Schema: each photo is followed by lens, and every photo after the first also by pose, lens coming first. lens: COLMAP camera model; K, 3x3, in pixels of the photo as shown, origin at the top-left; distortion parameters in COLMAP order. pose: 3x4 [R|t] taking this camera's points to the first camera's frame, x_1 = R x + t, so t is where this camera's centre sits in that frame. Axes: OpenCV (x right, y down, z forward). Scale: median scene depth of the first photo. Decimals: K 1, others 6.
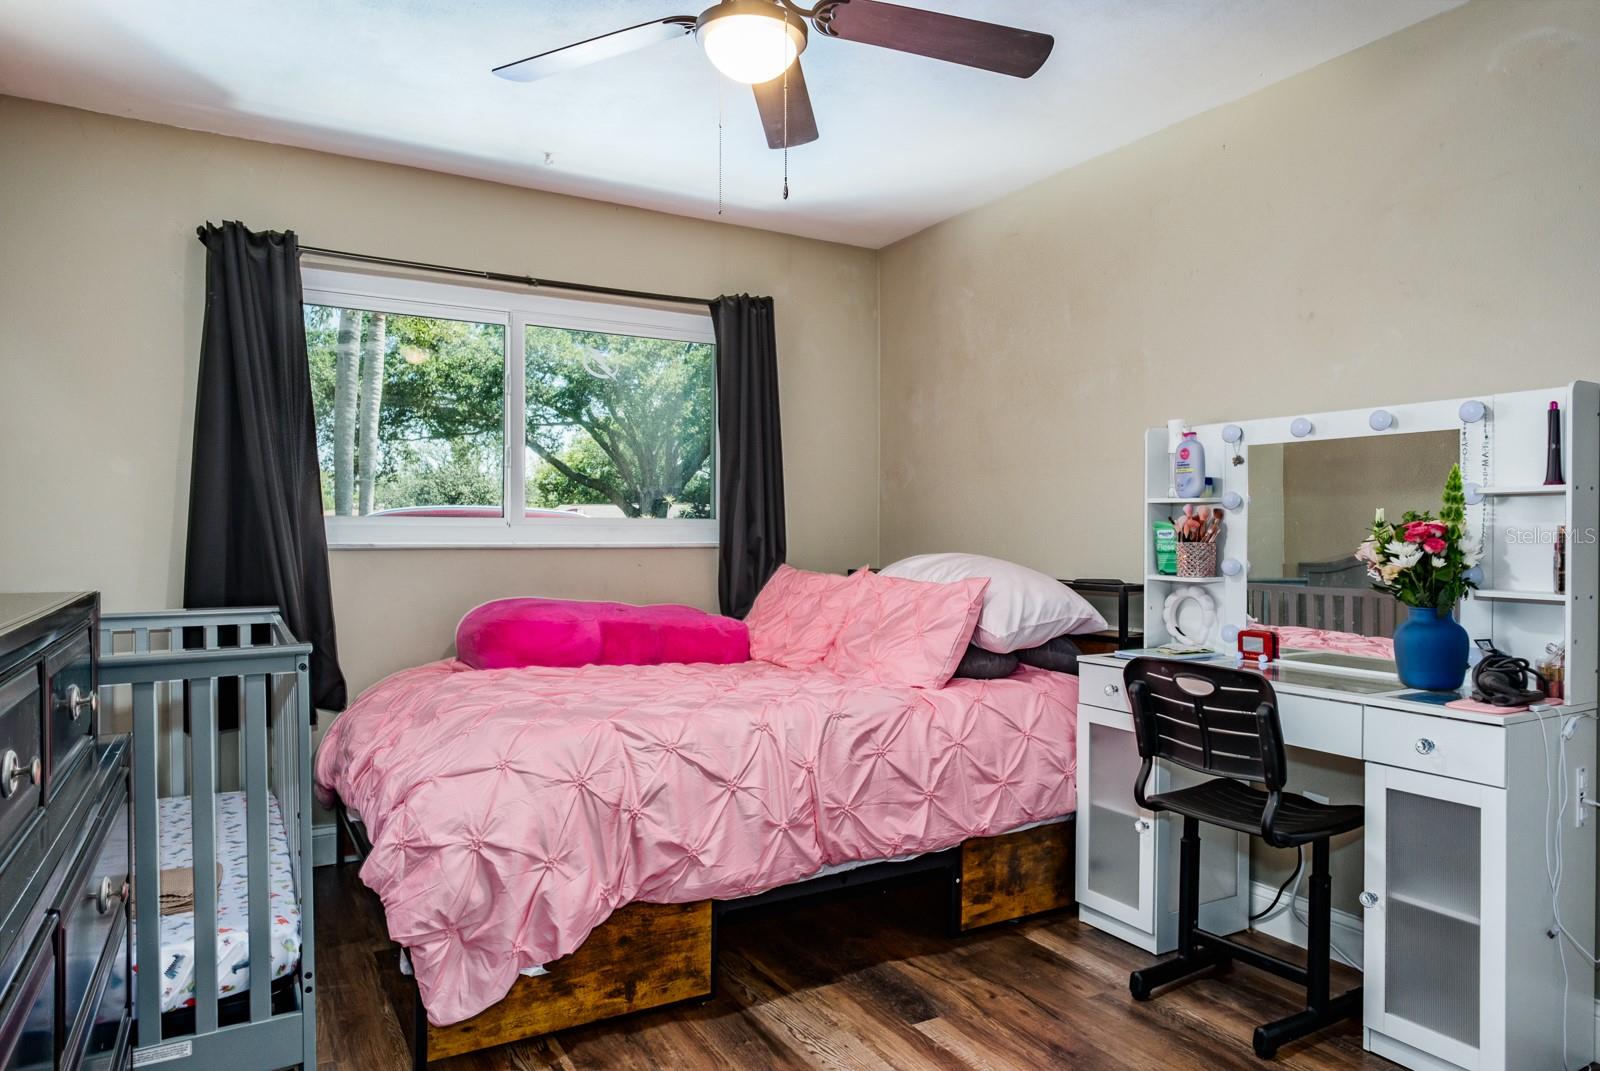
lens RADIAL K [[998.6, 0, 805.3], [0, 998.6, 538.1], [0, 0, 1]] dist [-0.001084, -0.000661]
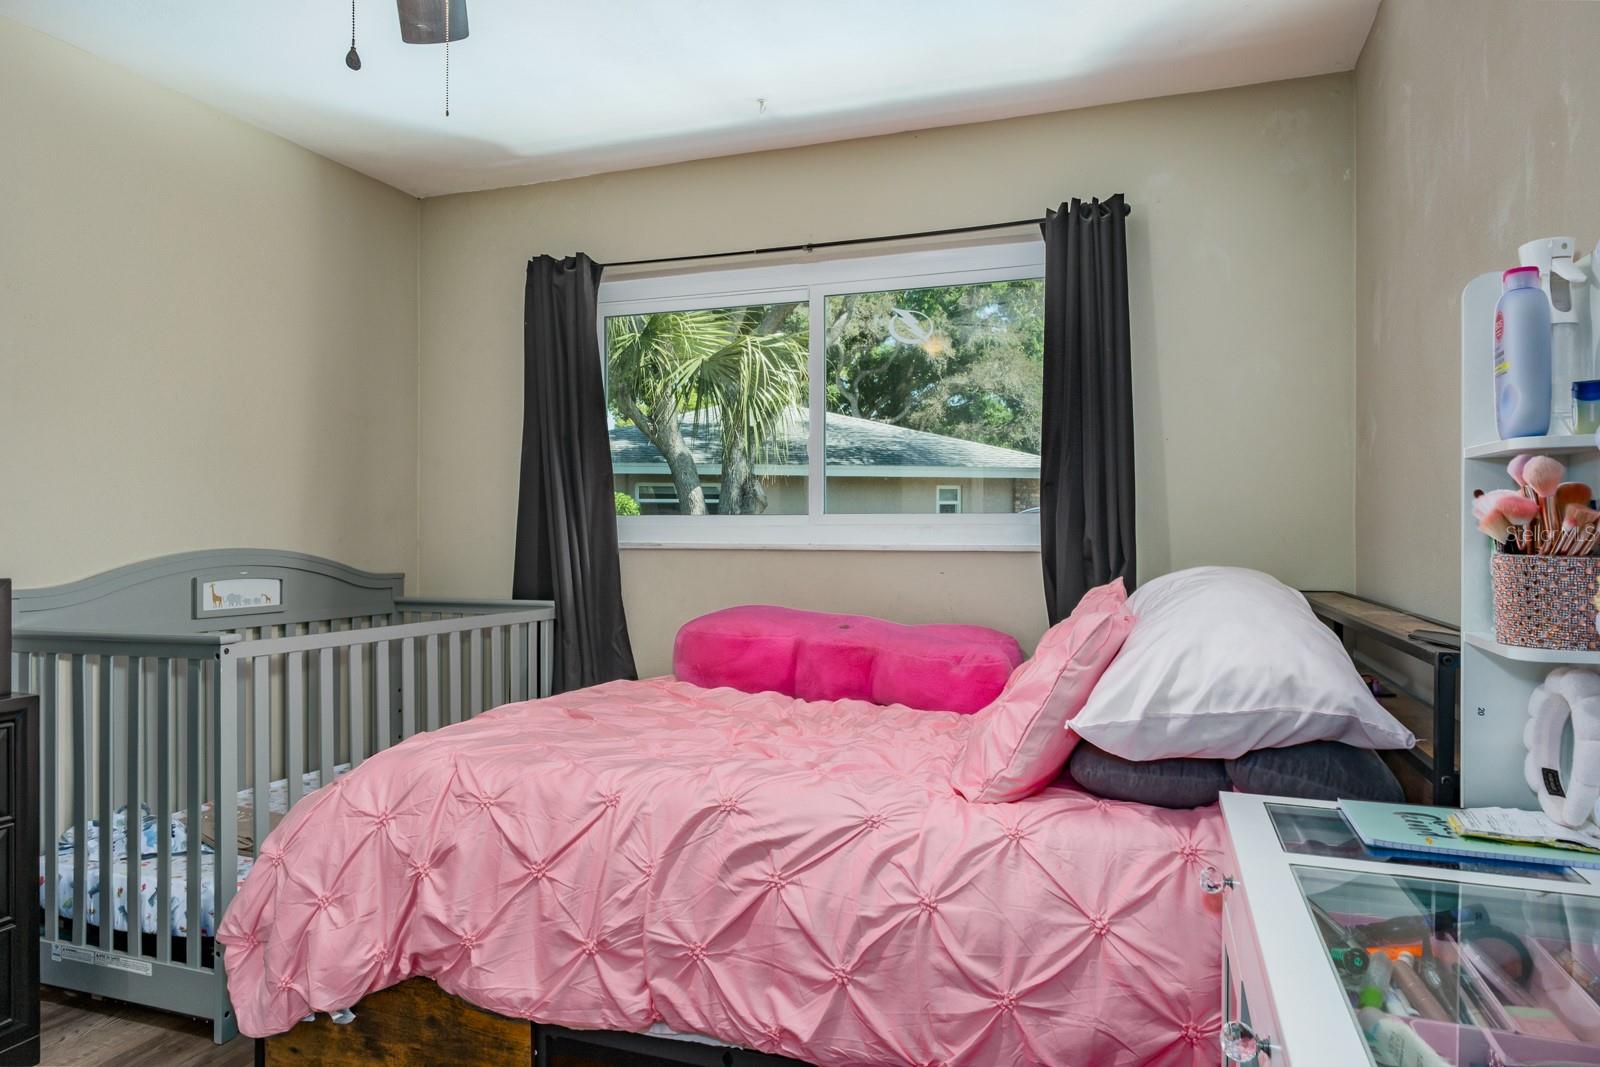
lens RADIAL K [[998.6, 0, 795.5], [0, 998.6, 533.0], [0, 0, 1]] dist [-0.001084, -0.000661]
pose [[0.637469, -0.000410, -0.770476, 0.548030], [-0.002471, 0.999994, -0.002577, -0.003407], [0.770472, 0.003547, 0.637464, 0.585322]]
